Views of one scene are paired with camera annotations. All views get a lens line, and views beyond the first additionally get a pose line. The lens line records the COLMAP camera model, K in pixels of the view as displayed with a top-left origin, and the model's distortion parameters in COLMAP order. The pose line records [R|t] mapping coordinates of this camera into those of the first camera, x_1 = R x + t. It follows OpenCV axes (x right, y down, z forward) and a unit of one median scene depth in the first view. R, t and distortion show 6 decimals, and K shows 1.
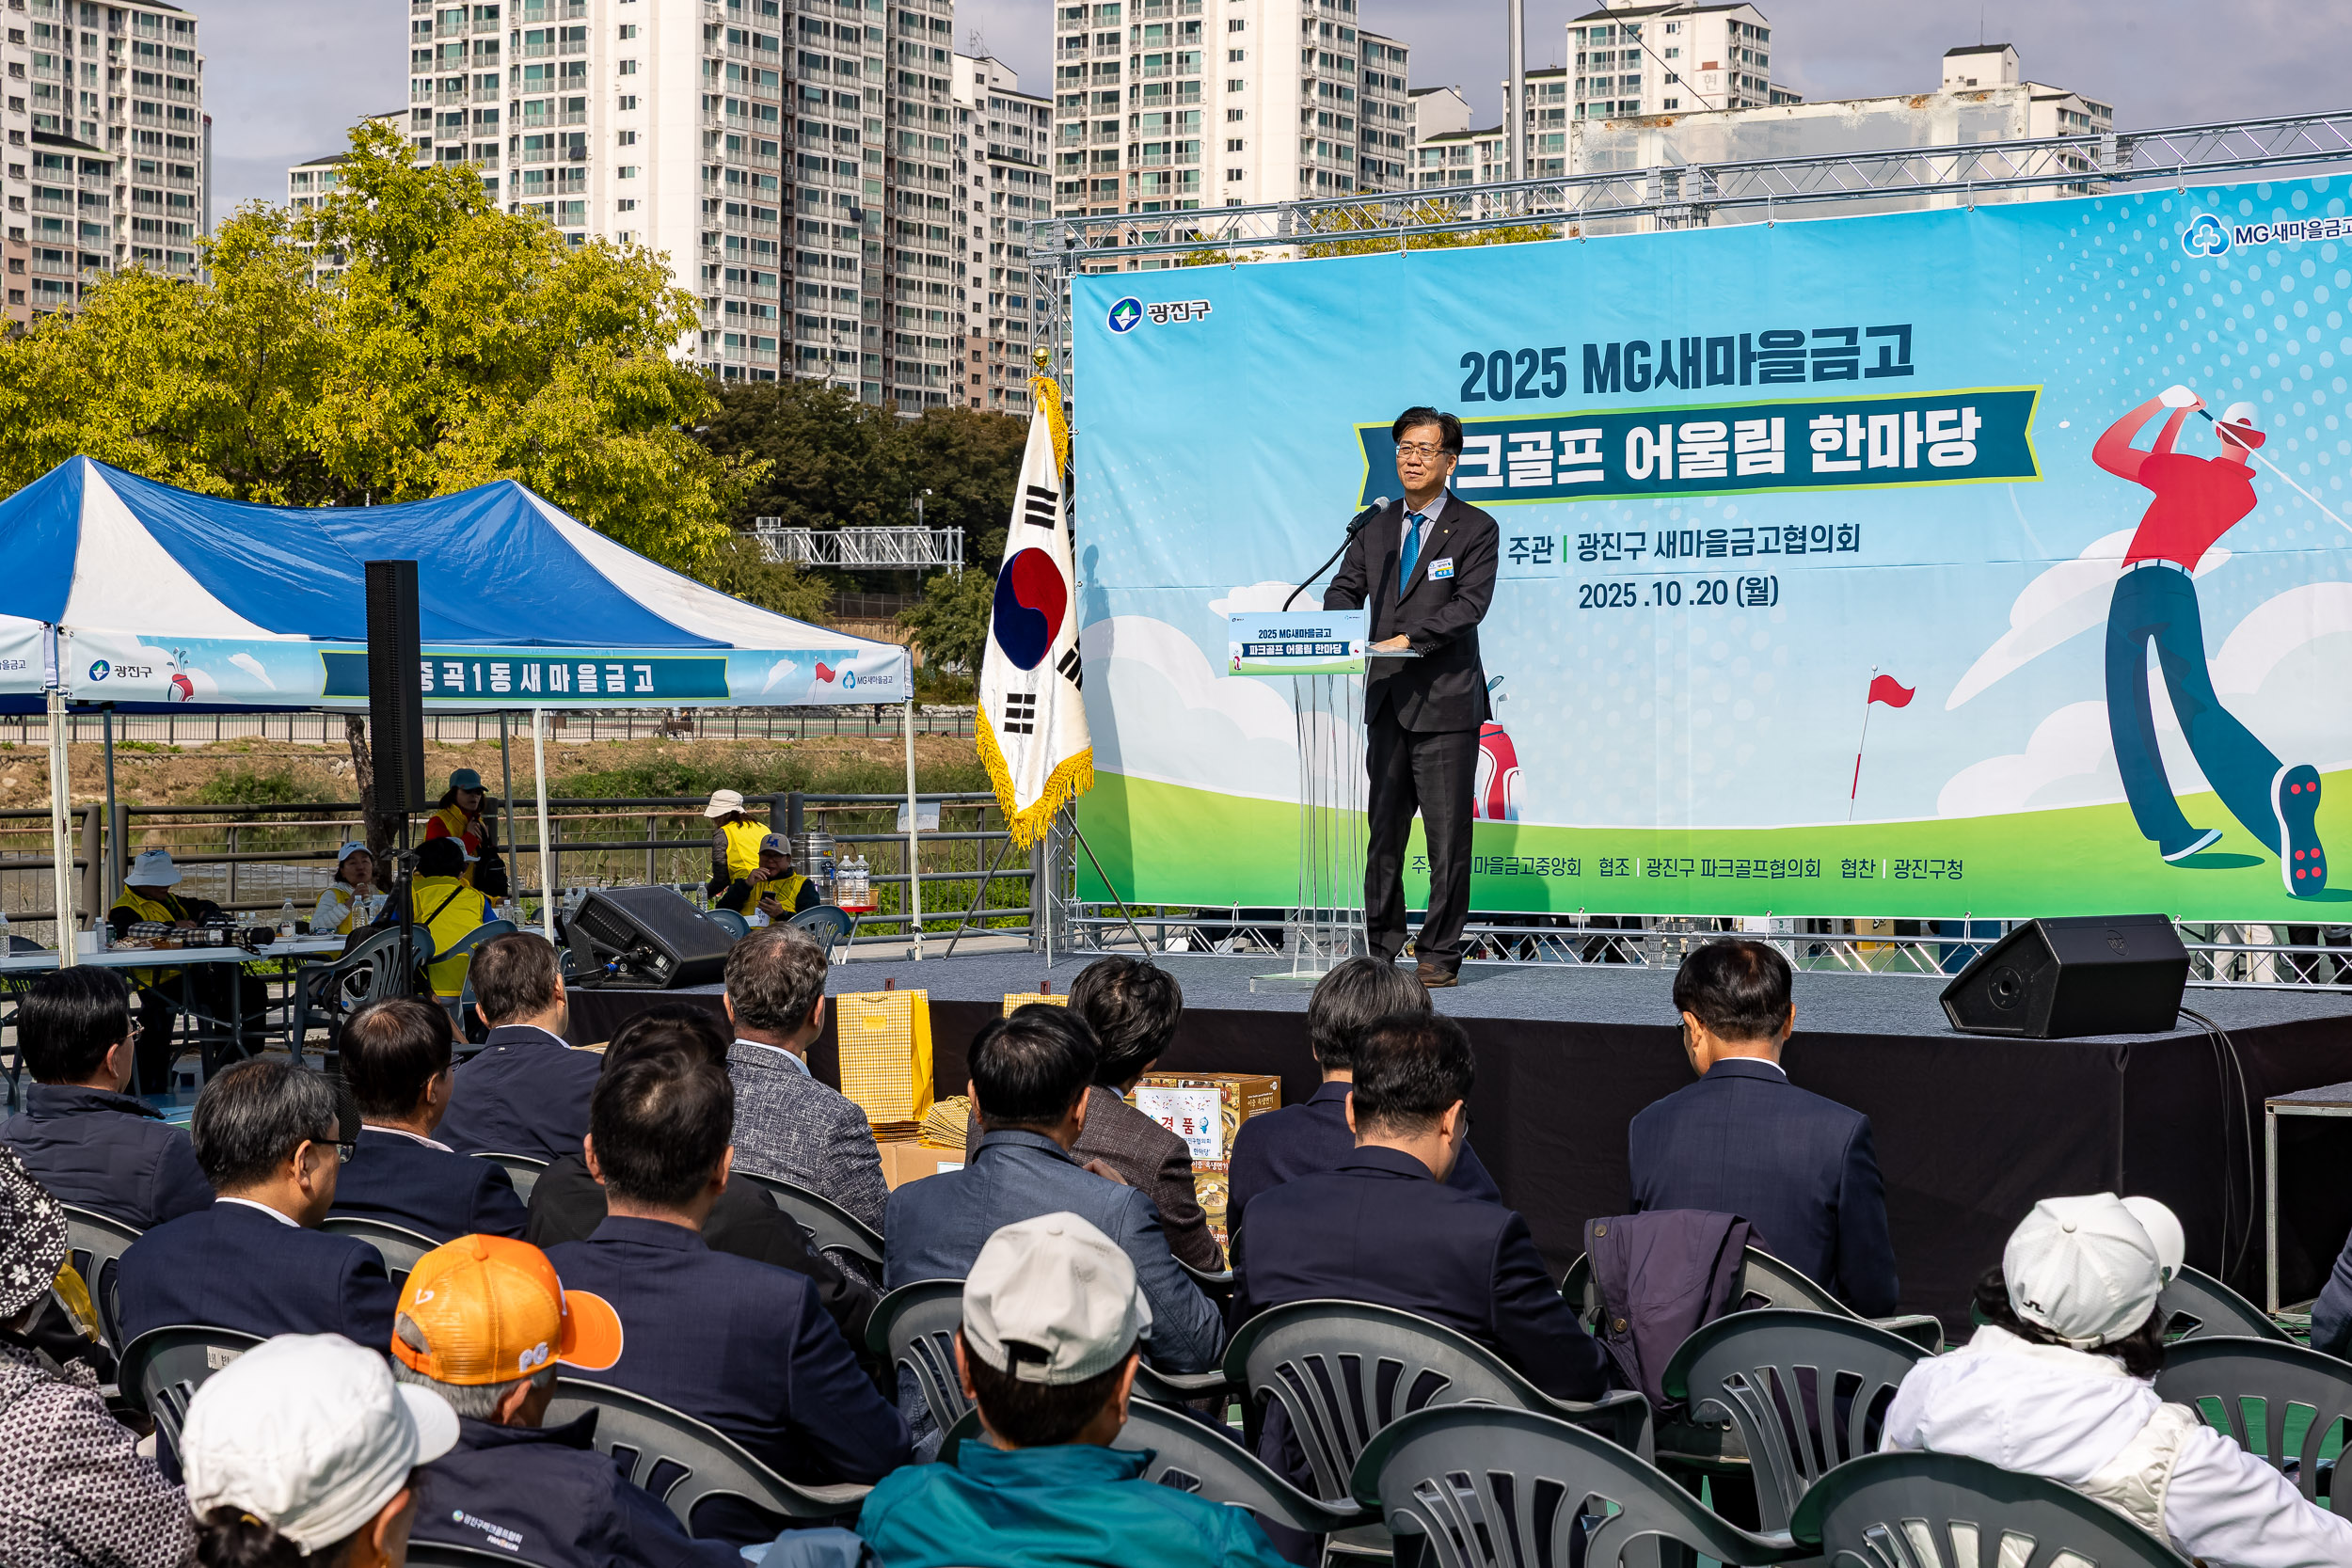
lens RADIAL K [[4801.7, 0, 1173.1], [0, 4801.7, 776.6], [0, 0, 1]] dist [0.138644, -0.095531]
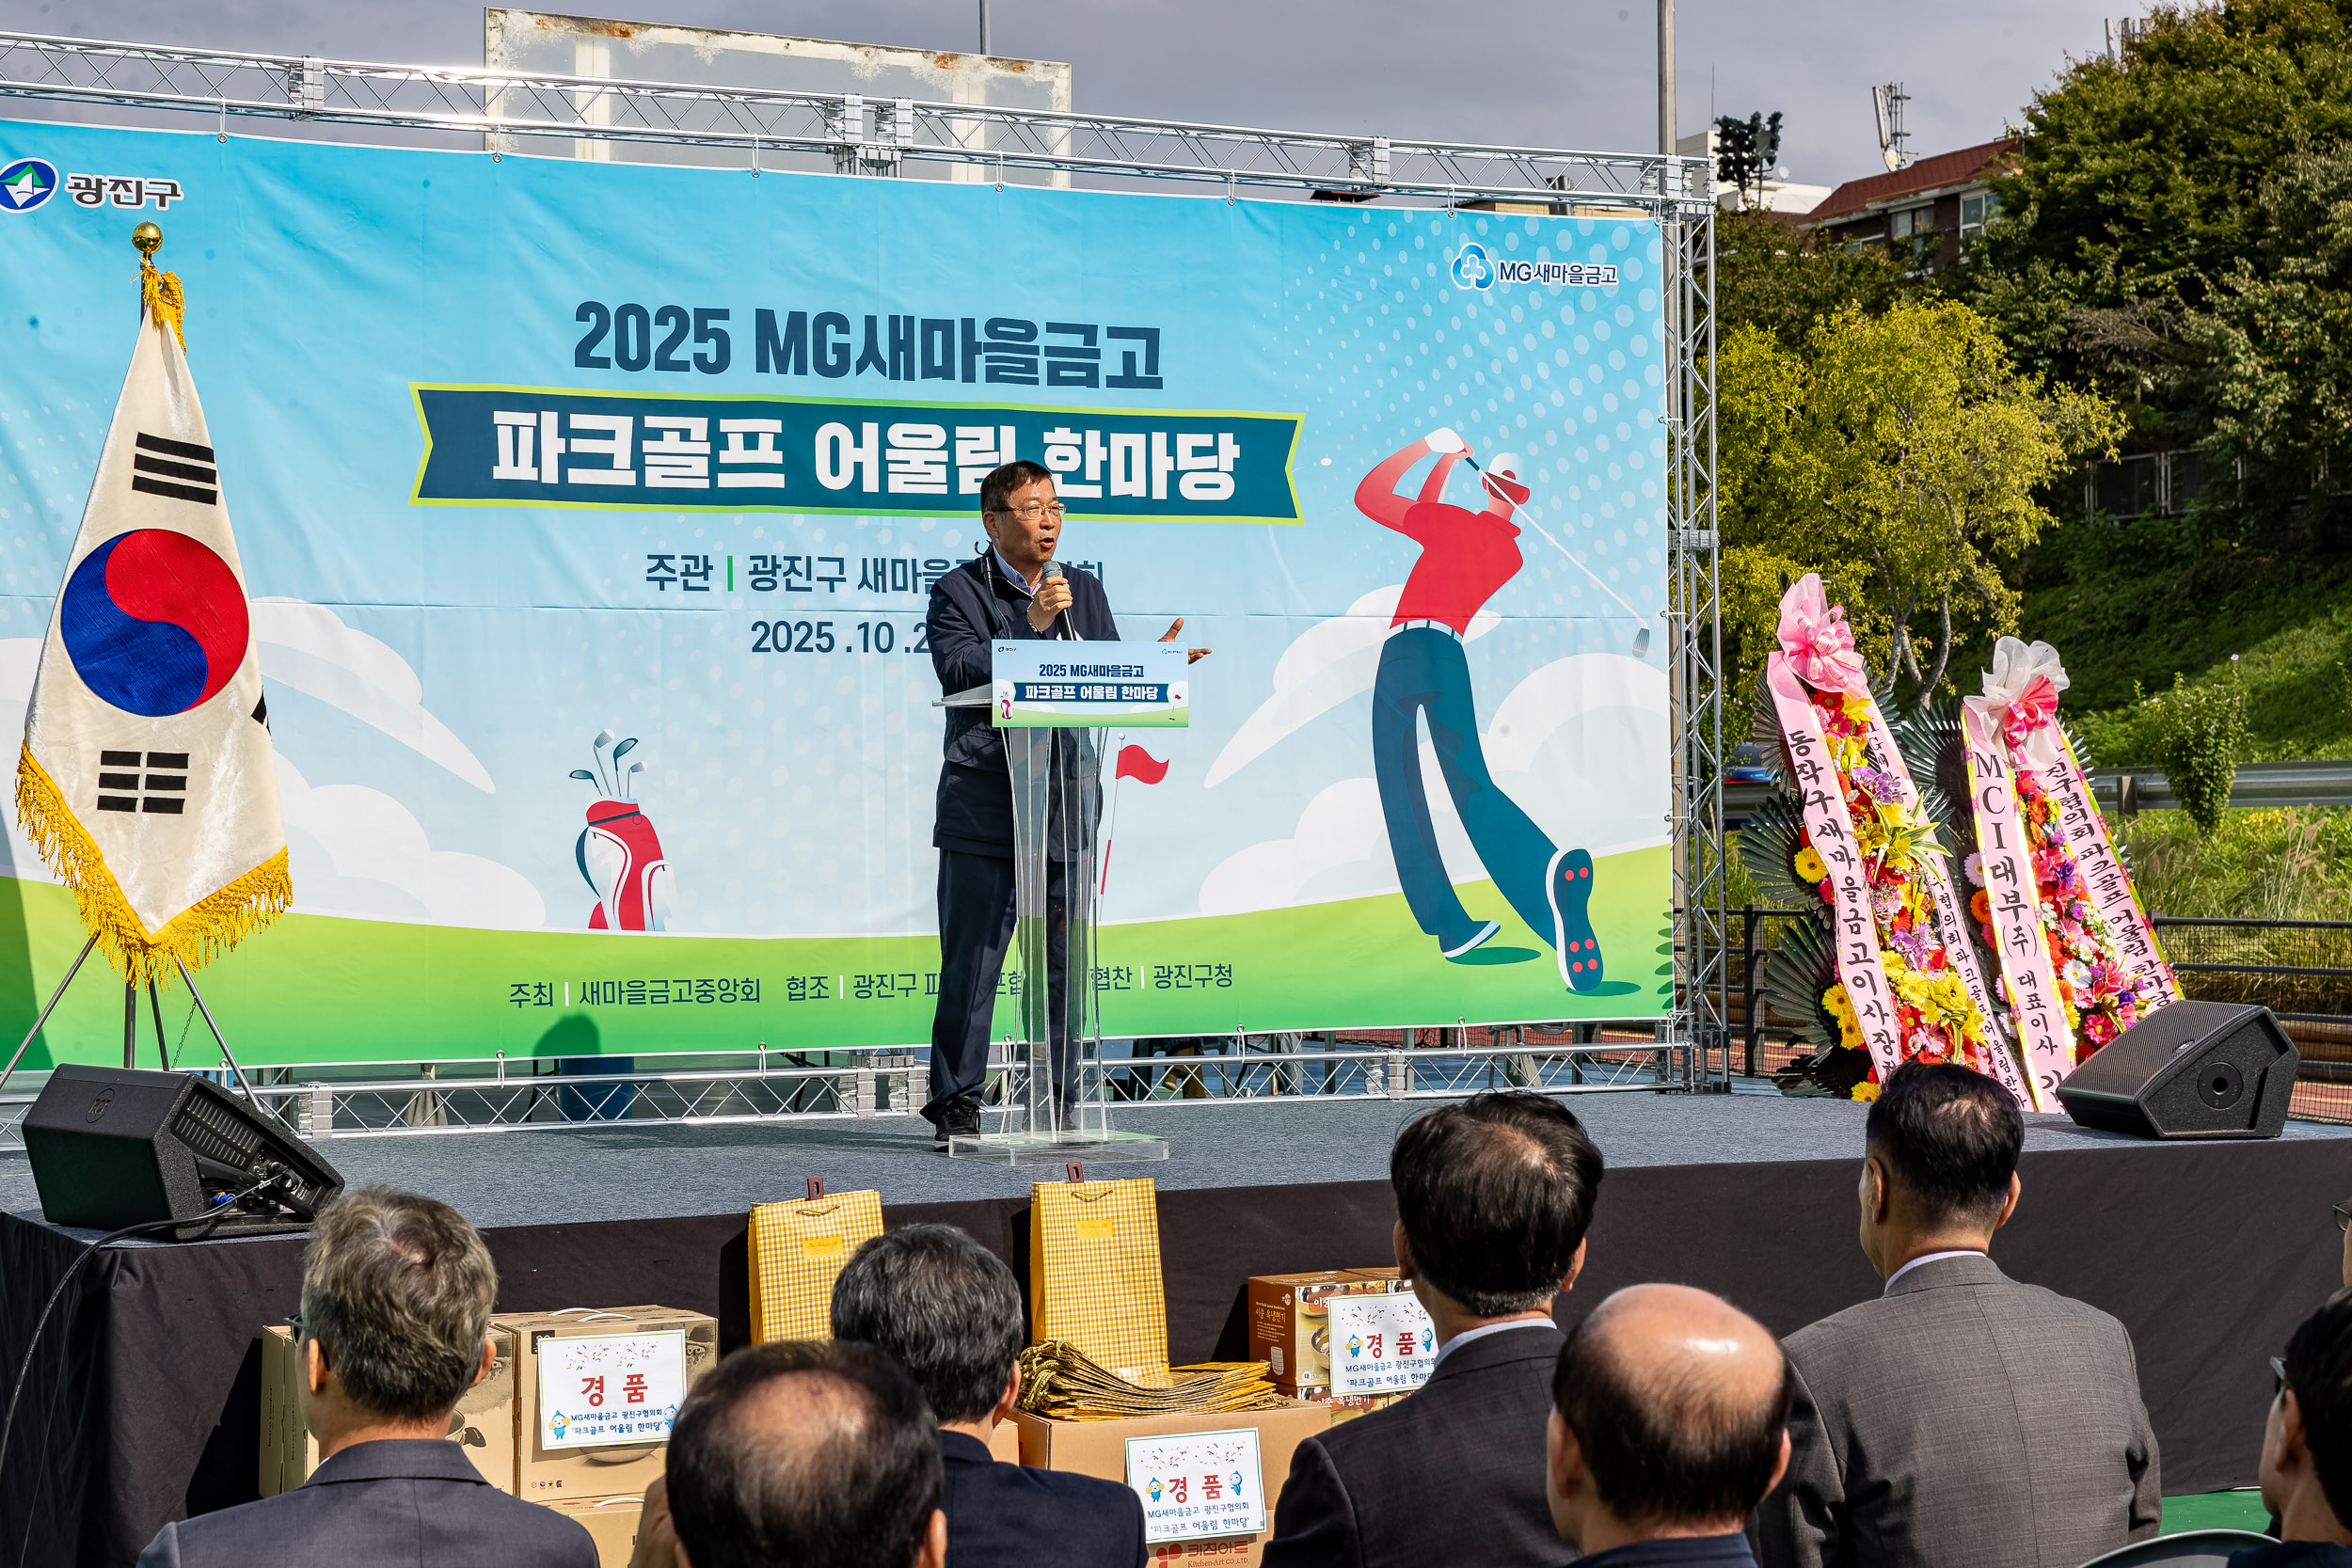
lens RADIAL K [[4635.1, 0, 1176.0], [0, 4635.1, 786.8], [0, 0, 1]] dist [0.126903, -0.120627]
pose [[0.471686, 0.010592, 0.881703, -0.533762], [0.012541, 0.999746, -0.018719, 0.001214], [-0.881677, 0.019887, 0.471434, 0.589837]]
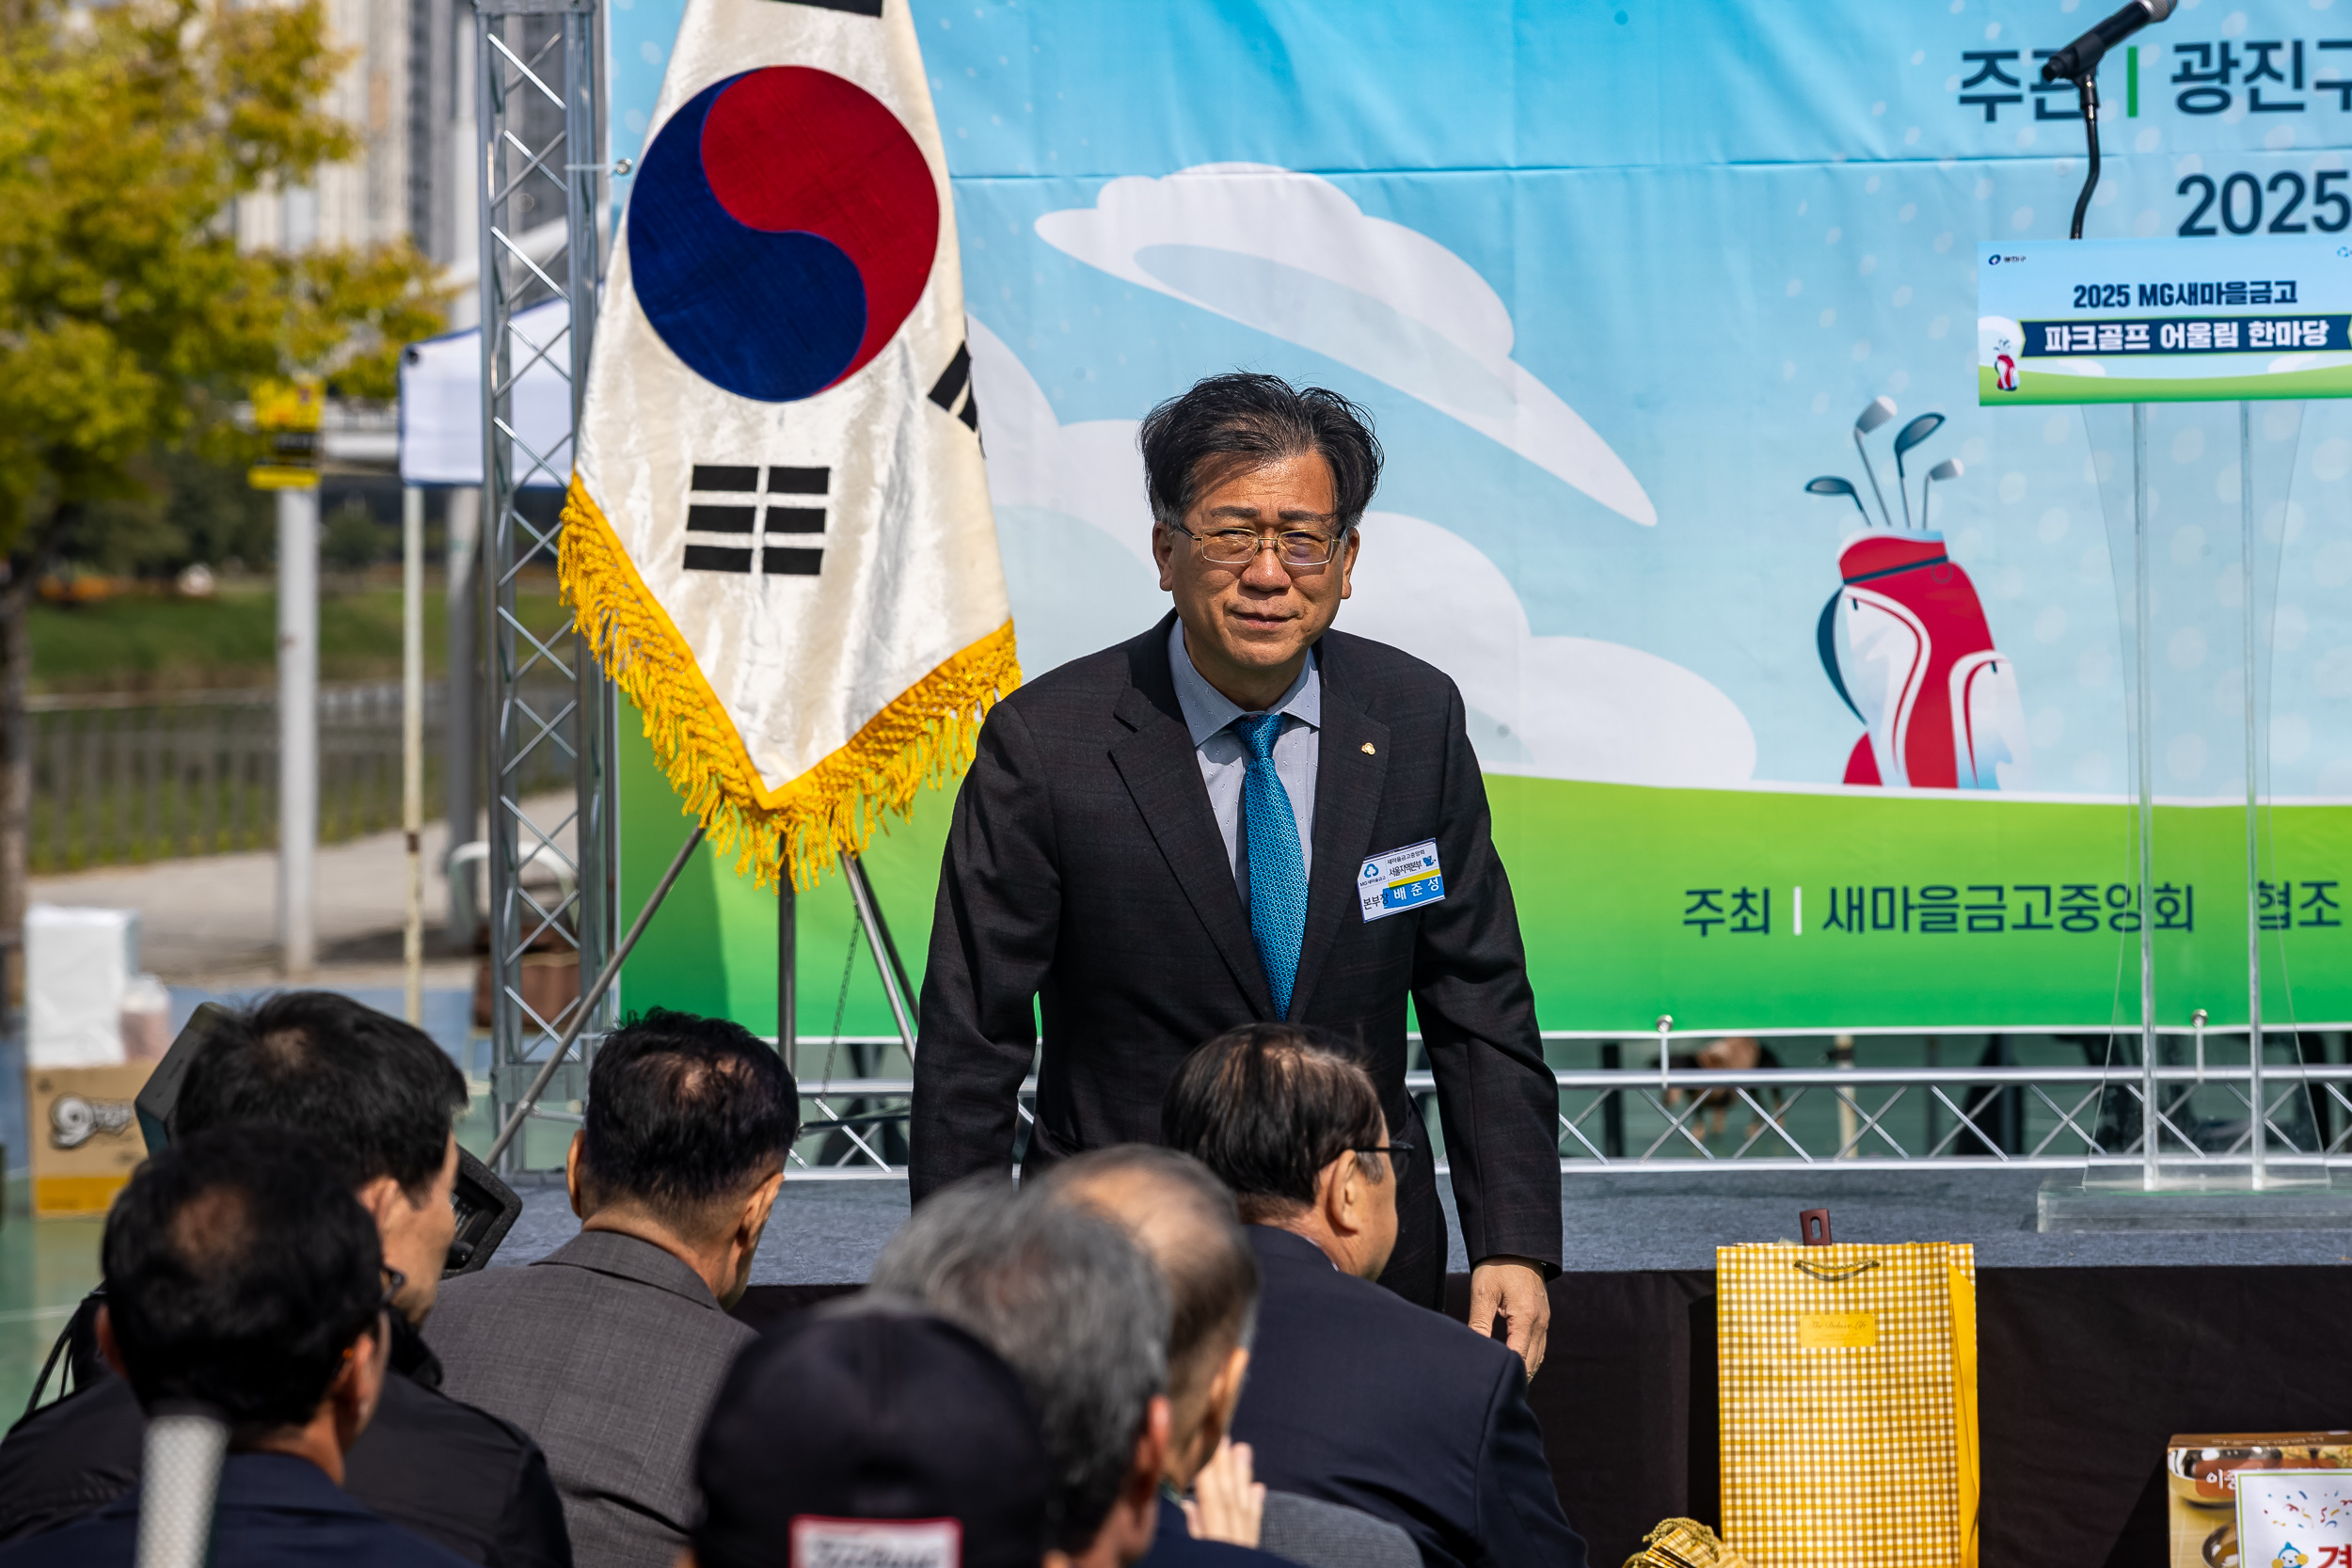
lens RADIAL K [[14241.9, 0, 1113.9], [0, 14241.9, 846.3], [0, 0, 1]] dist [1.219555, -33.985441]
pose [[0.877742, -0.015305, 0.478890, -0.540563], [0.013316, 0.999883, 0.007549, 0.004112], [-0.478949, -0.000250, 0.877843, 0.030111]]
